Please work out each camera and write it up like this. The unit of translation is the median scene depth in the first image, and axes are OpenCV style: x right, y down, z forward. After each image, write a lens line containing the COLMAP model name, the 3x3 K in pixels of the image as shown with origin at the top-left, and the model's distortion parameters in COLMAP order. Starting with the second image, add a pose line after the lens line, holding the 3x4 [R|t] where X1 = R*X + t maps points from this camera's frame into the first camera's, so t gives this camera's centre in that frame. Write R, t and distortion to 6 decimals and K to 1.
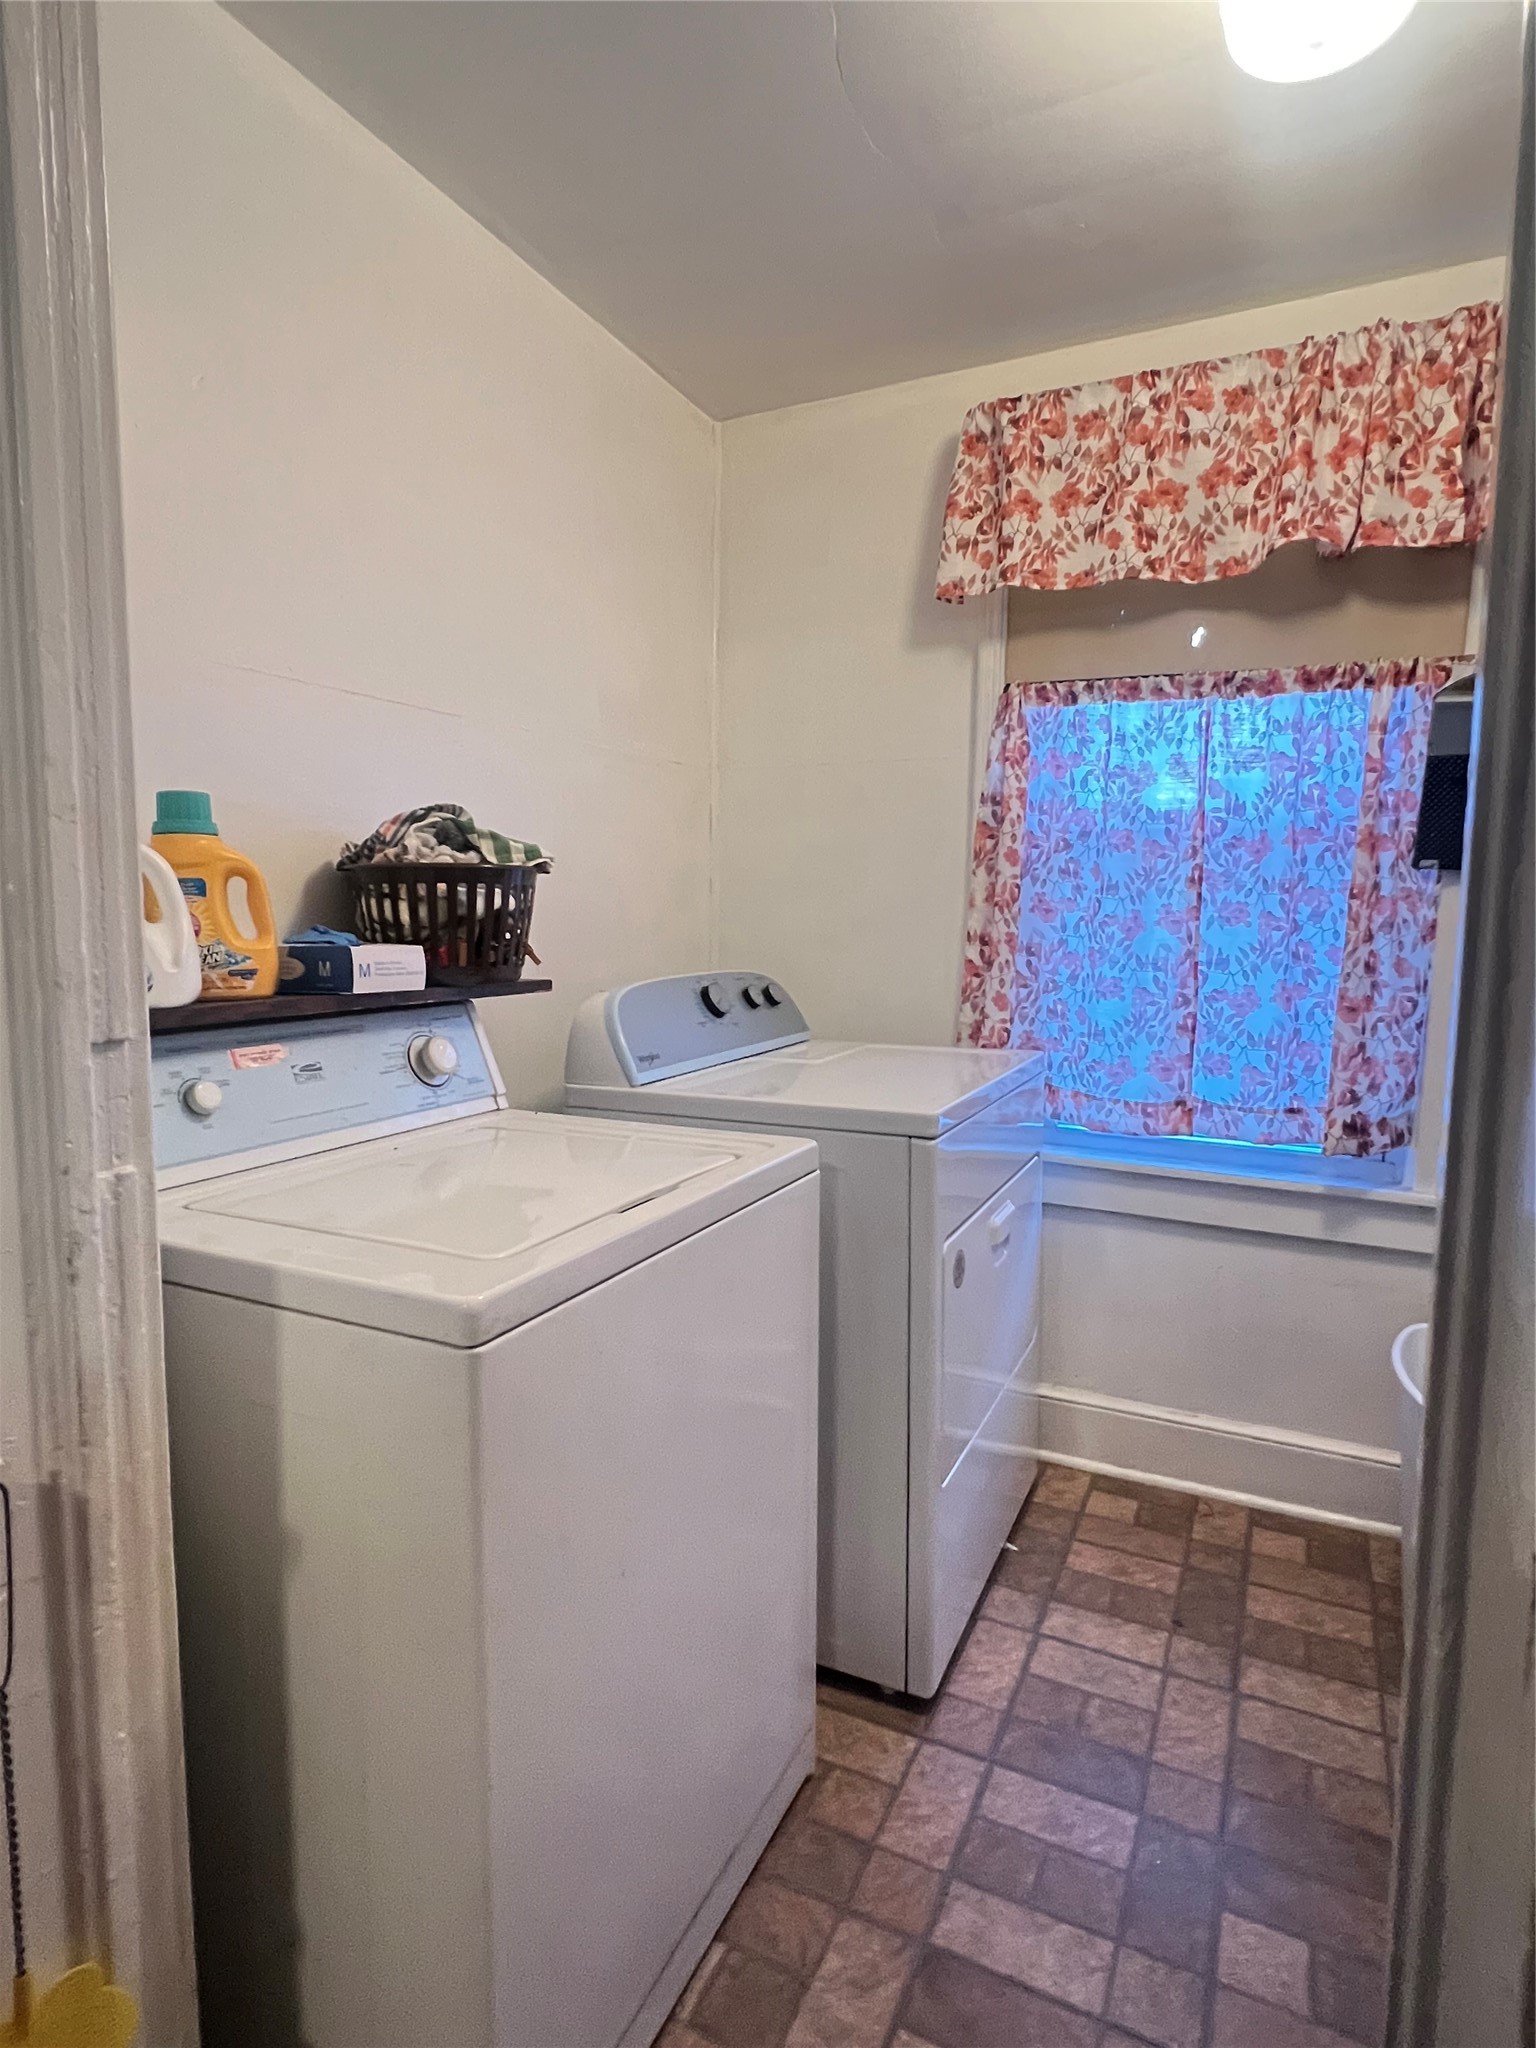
lens RADIAL K [[1092.0, 0, 765.3], [0, 1092.0, 1022.5], [0, 0, 1]] dist [-0.007567, 0.001604]
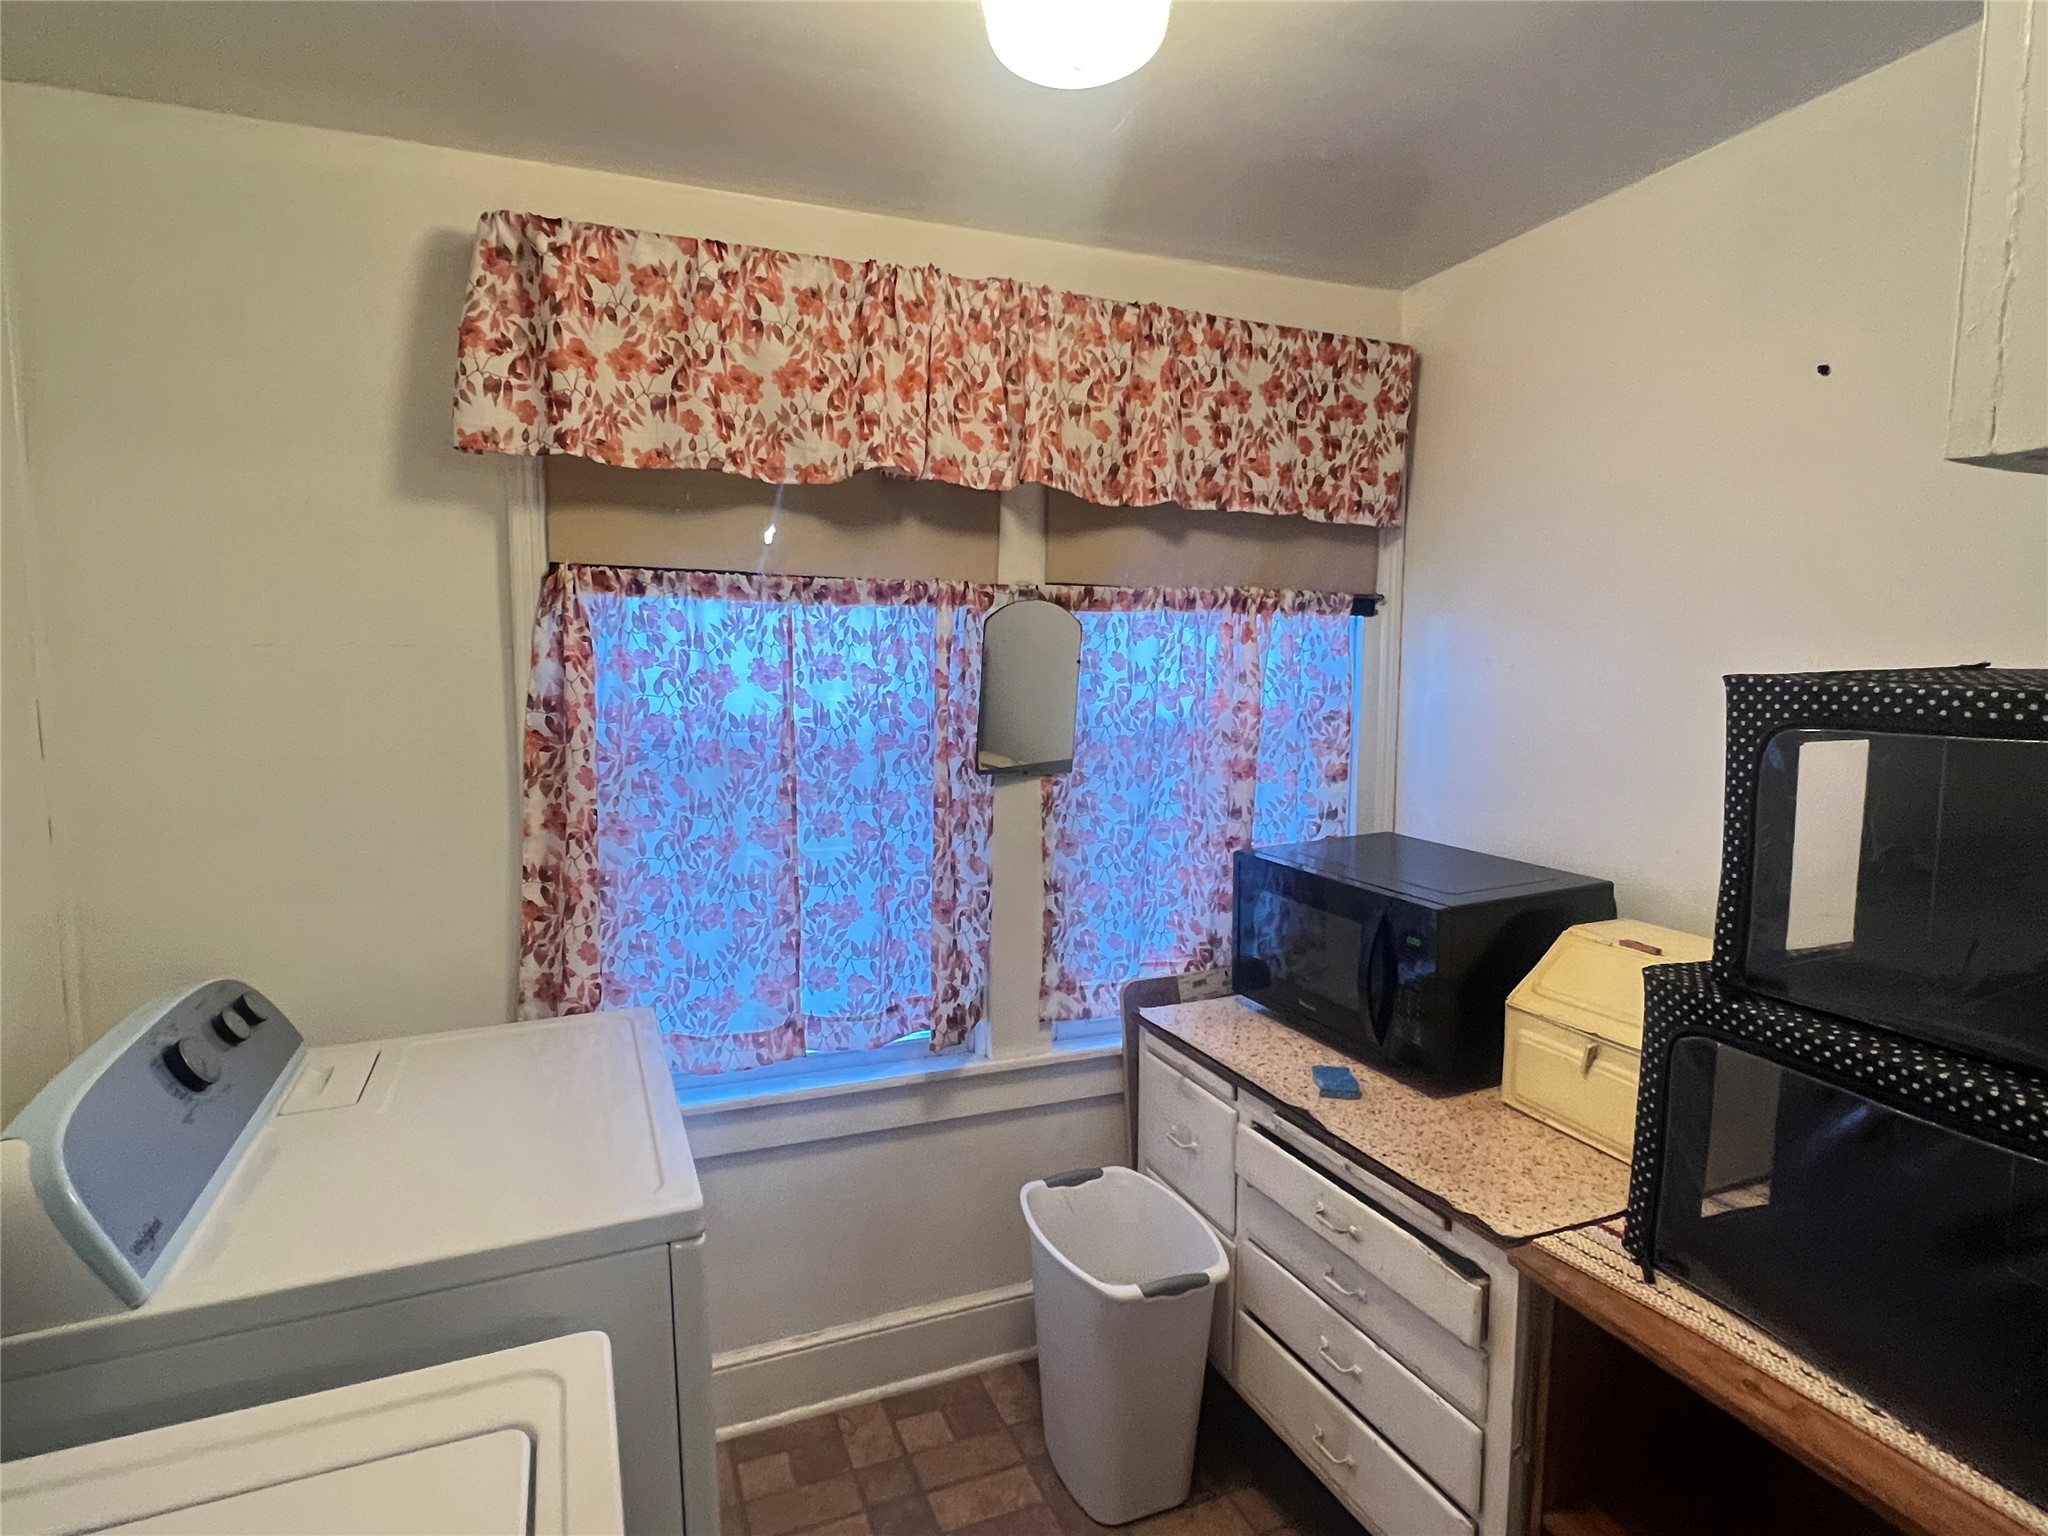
lens RADIAL K [[1092.0, 0, 1015.0], [0, 1092.0, 777.7], [0, 0, 1]] dist [-0.007567, 0.001604]
pose [[0.664389, -0.089325, 0.742030, -0.179850], [0.084735, 0.995433, 0.043961, -0.171074], [-0.742568, 0.033669, 0.668924, 0.224330]]
